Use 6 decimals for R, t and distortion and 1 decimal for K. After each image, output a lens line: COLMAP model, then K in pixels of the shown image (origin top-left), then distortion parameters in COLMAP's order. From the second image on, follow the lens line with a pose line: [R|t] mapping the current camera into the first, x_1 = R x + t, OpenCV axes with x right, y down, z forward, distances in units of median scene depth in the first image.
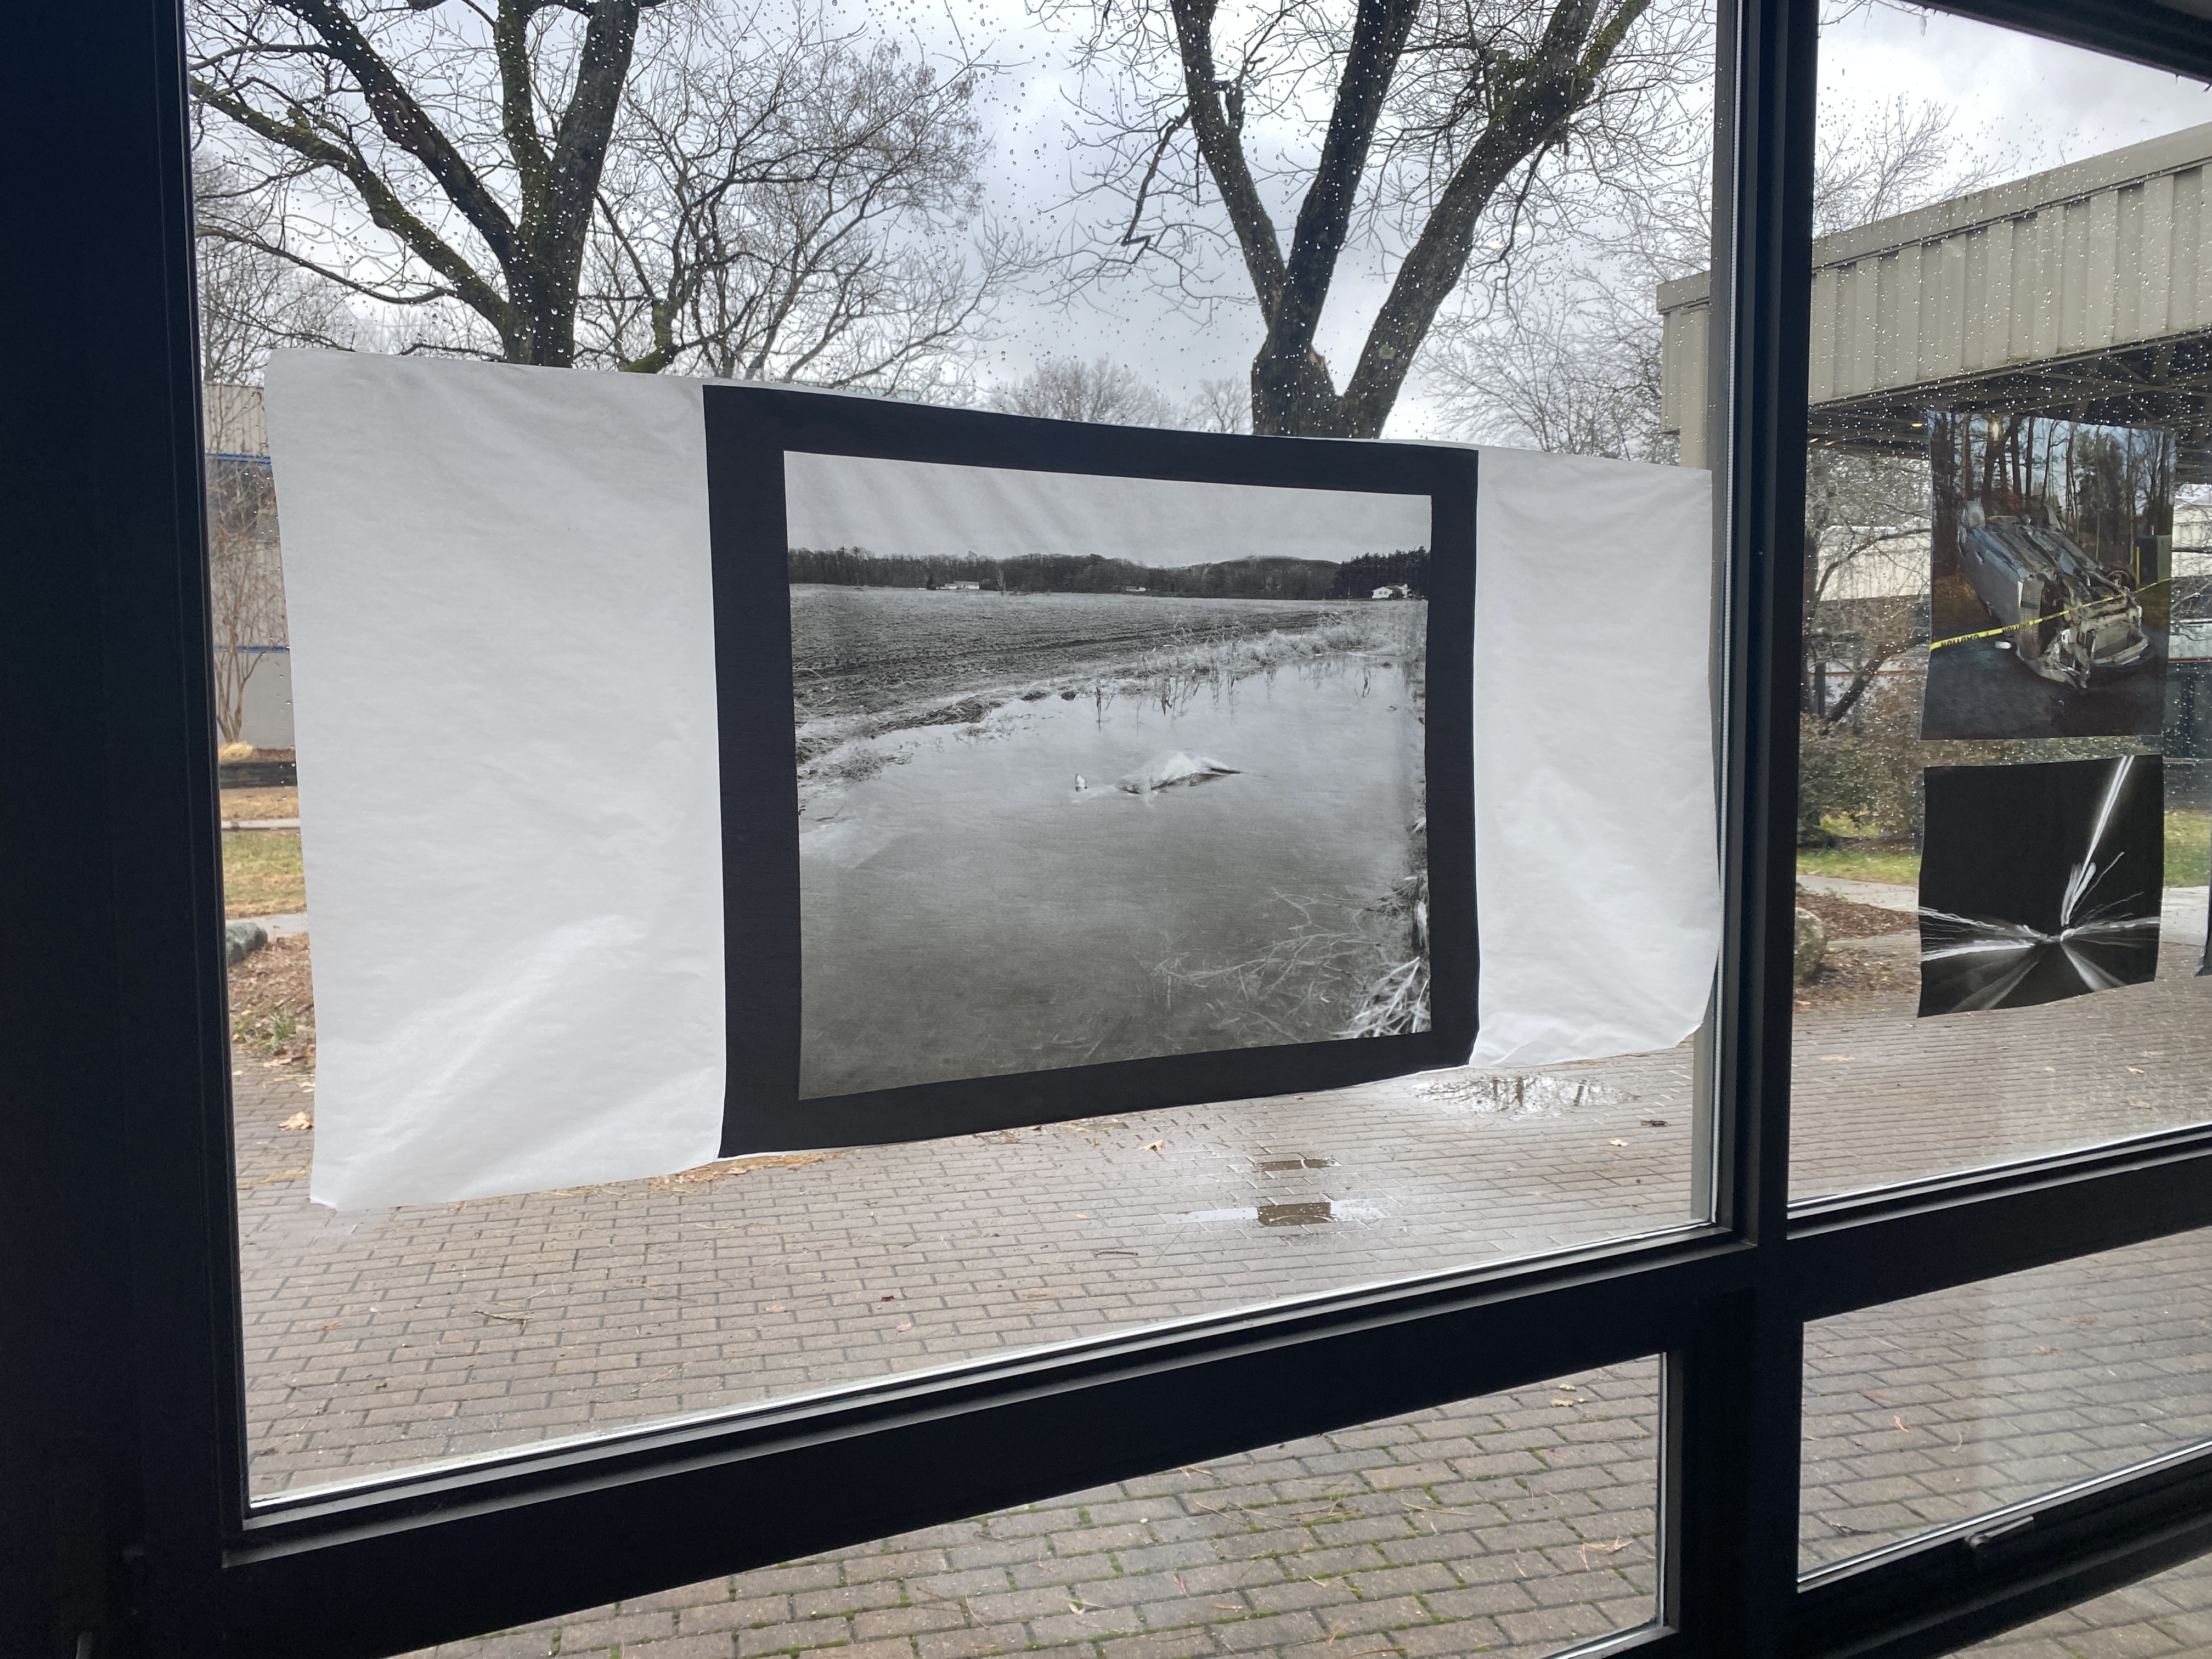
lens RADIAL K [[1679.9, 0, 1103.7], [0, 1679.9, 827.4], [0, 0, 1]] dist [0.039518, -0.059846]
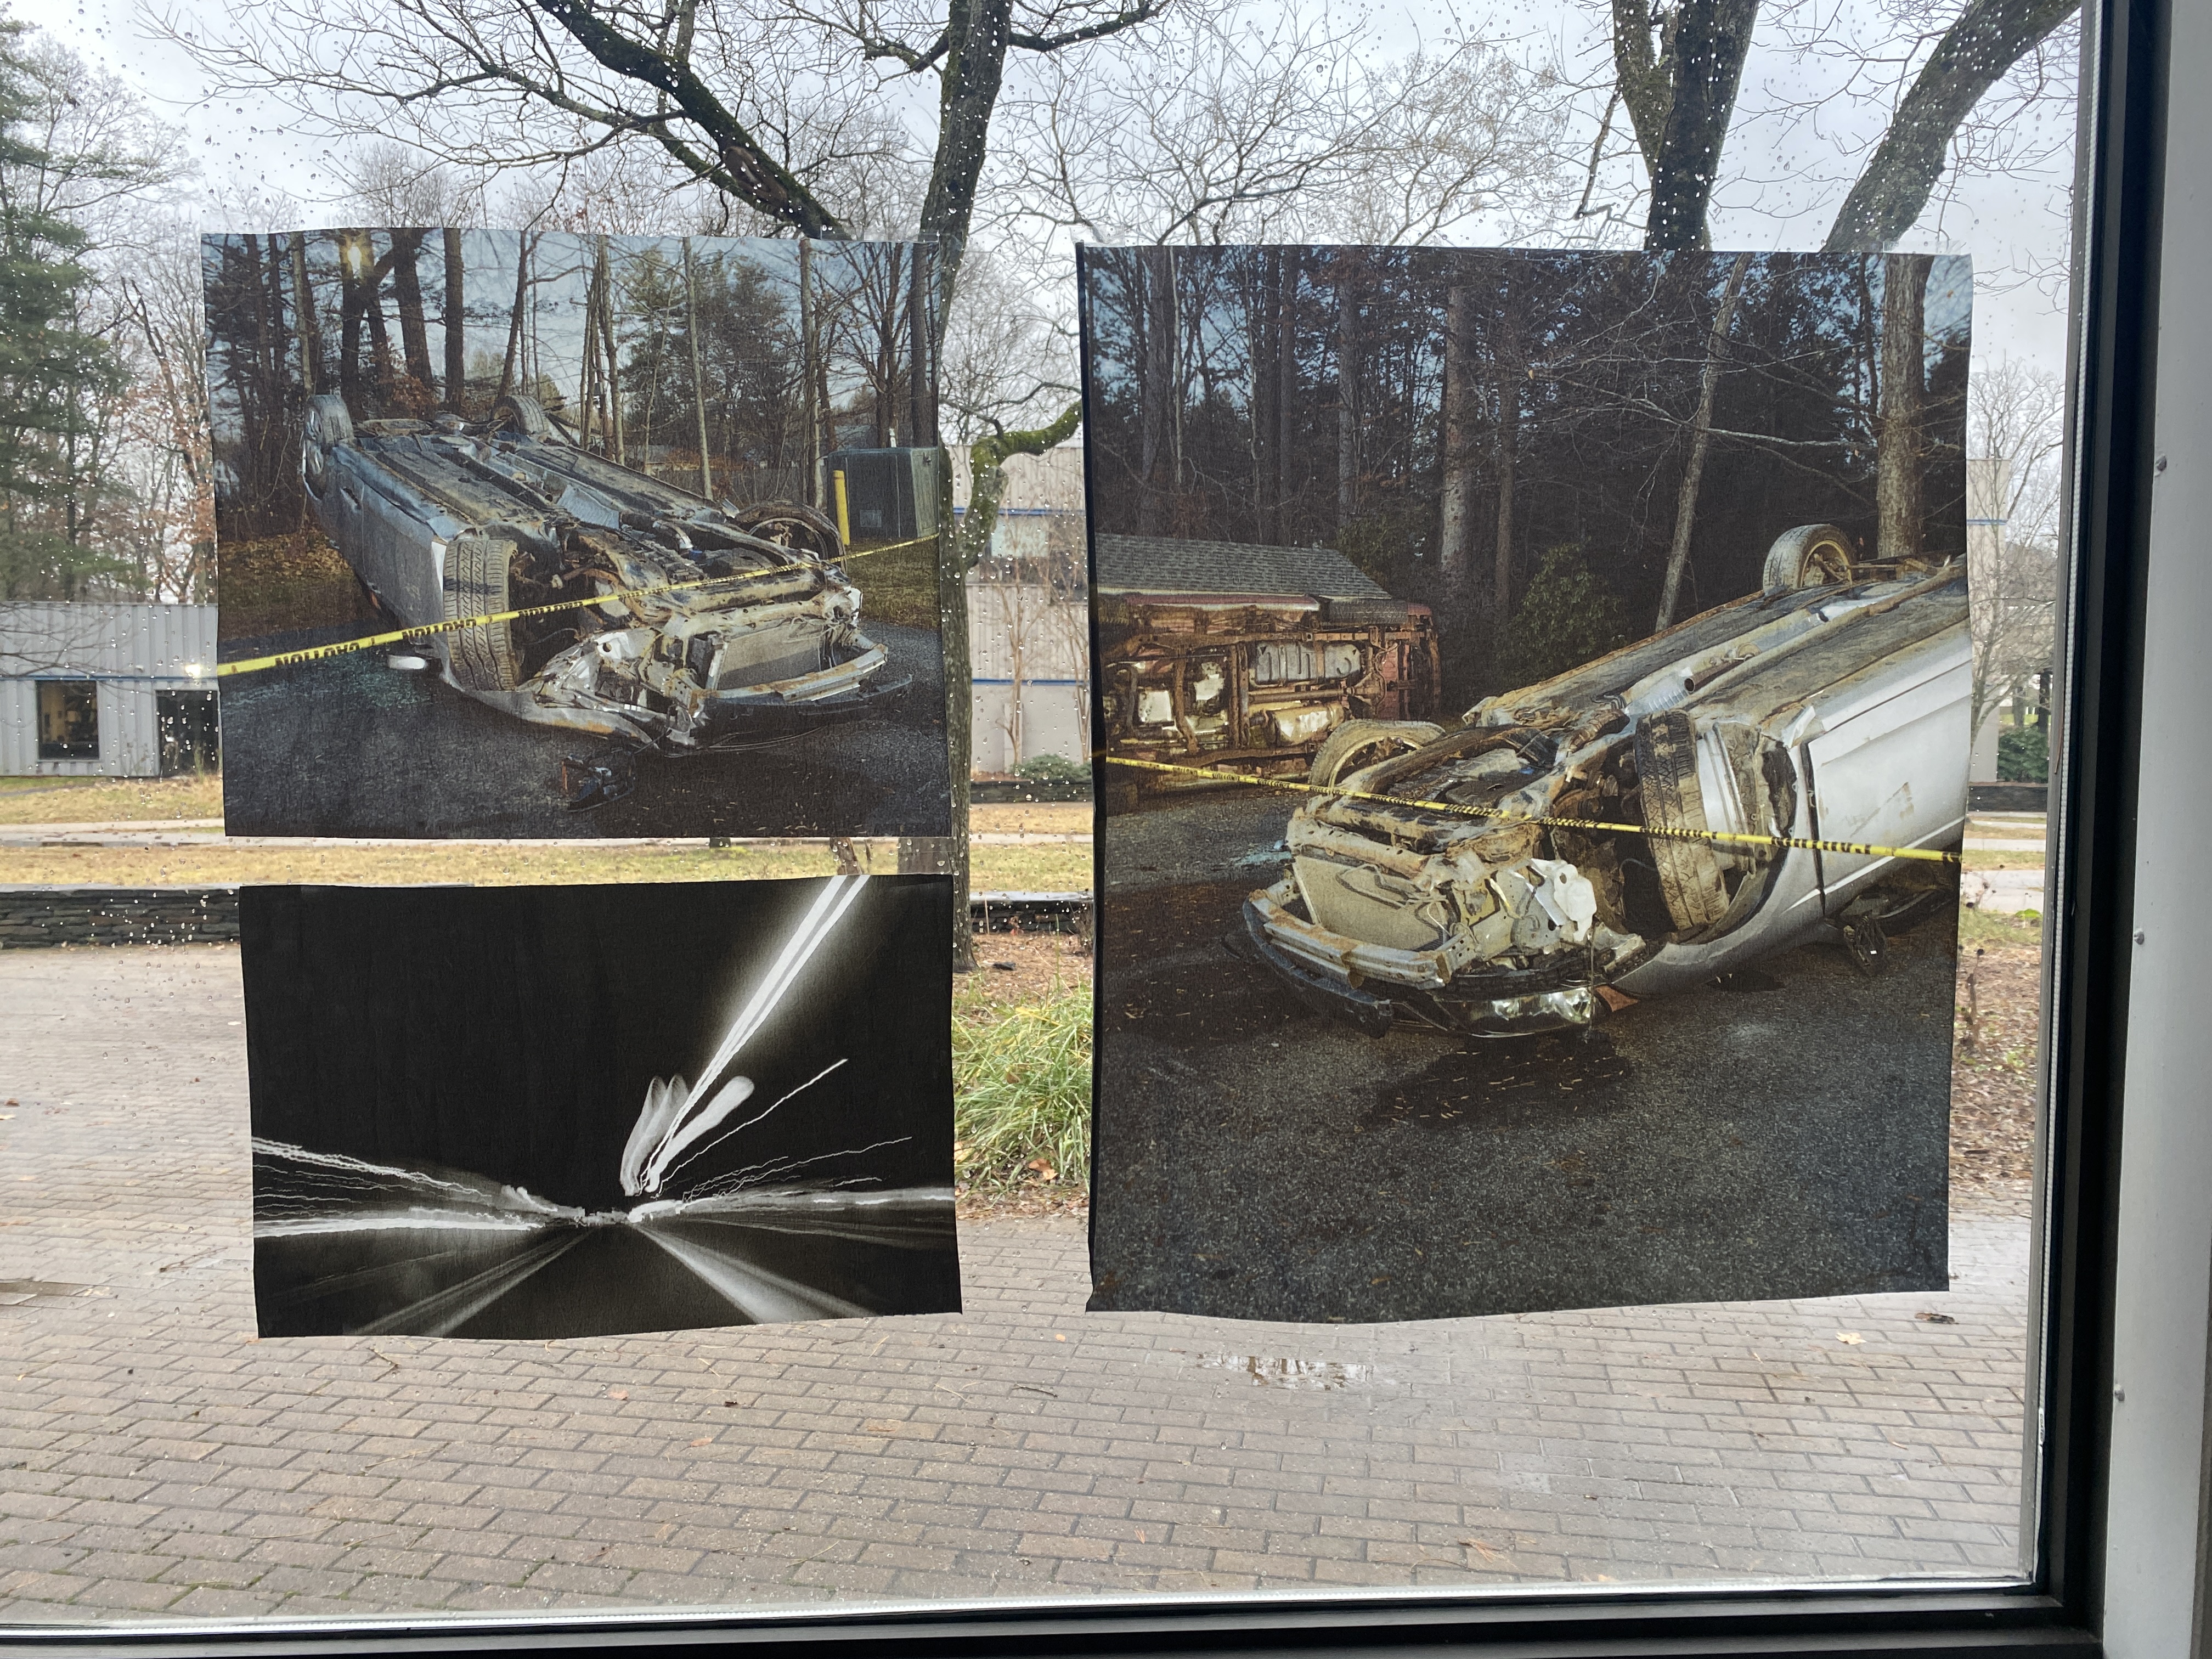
lens RADIAL K [[1679.9, 0, 1130.8], [0, 1679.9, 842.8], [0, 0, 1]] dist [0.039518, -0.059846]
pose [[0.918480, 0.035793, -0.393843, 1.228610], [-0.038748, 0.999249, 0.000449, -0.077580], [0.393564, 0.014848, 0.919177, 0.775246]]
